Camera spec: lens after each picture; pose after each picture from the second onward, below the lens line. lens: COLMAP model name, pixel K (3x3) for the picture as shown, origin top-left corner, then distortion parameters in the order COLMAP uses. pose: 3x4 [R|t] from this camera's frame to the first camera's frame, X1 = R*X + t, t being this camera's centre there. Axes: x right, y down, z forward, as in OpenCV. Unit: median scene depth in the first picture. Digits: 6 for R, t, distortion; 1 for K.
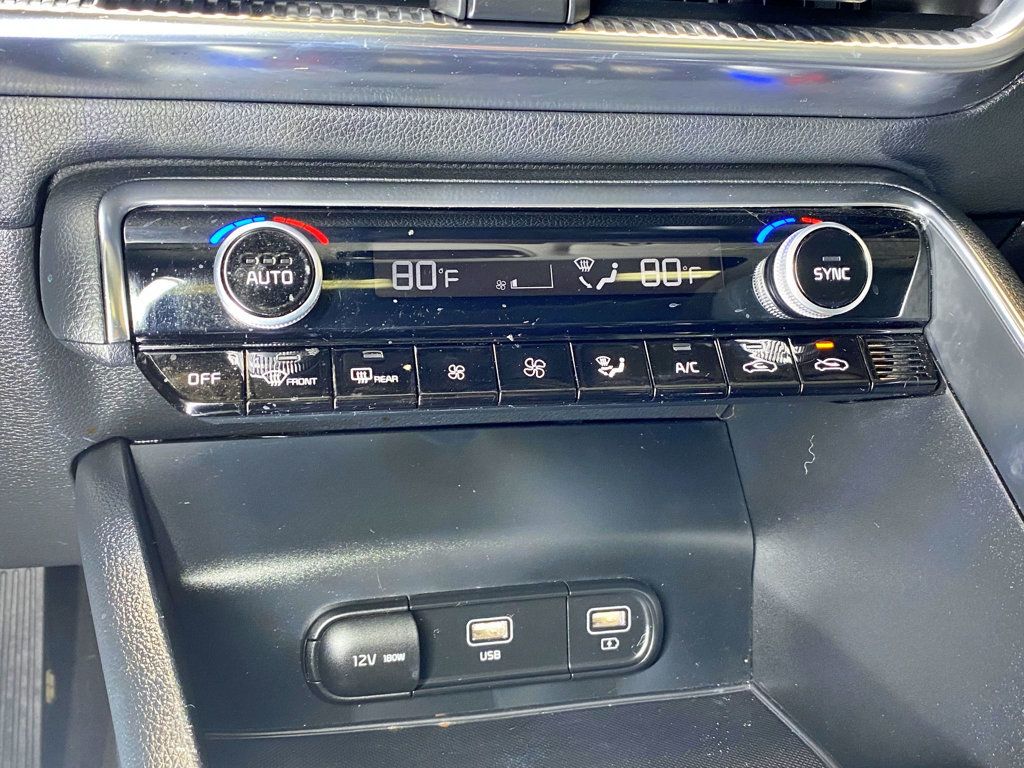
lens RADIAL K [[1060.2, 0, 528.6], [0, 1060.2, 387.1], [0, 0, 1]] dist [0.021781, 0.000000]
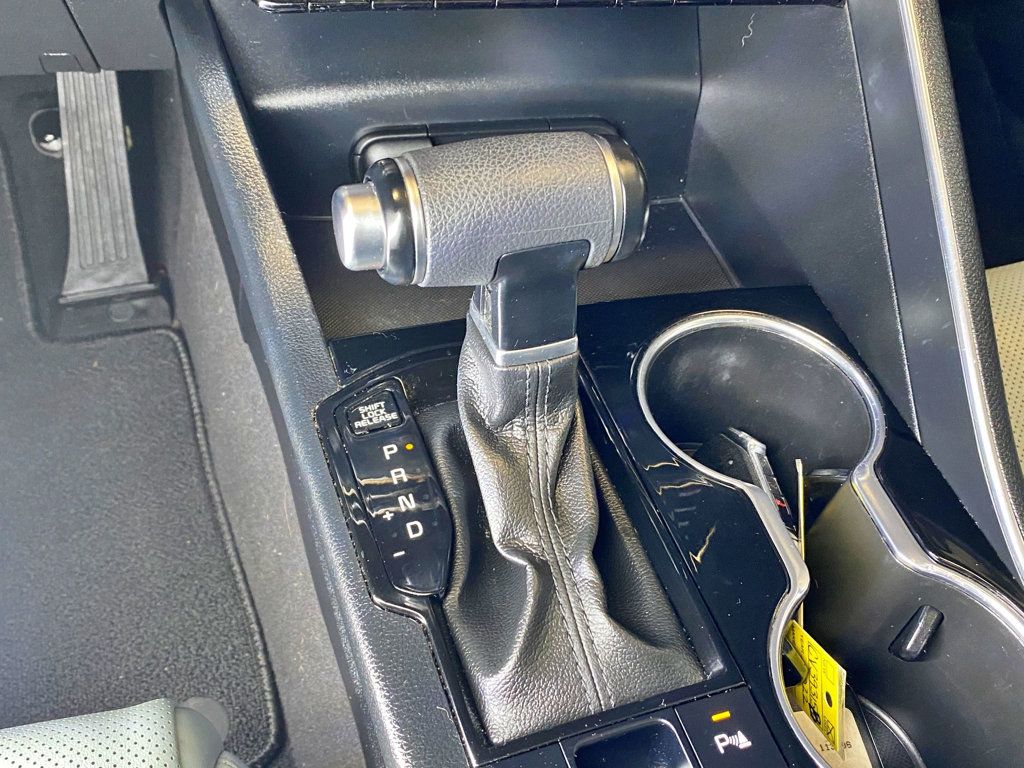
lens RADIAL K [[1060.2, 0, 509.9], [0, 1060.2, 386.3], [0, 0, 1]] dist [0.021781, 0.000000]
pose [[0.998364, 0.054483, -0.017330, 0.029265], [-0.038184, 0.861009, 0.507154, -0.195628], [0.042552, -0.505663, 0.861681, -0.296644]]
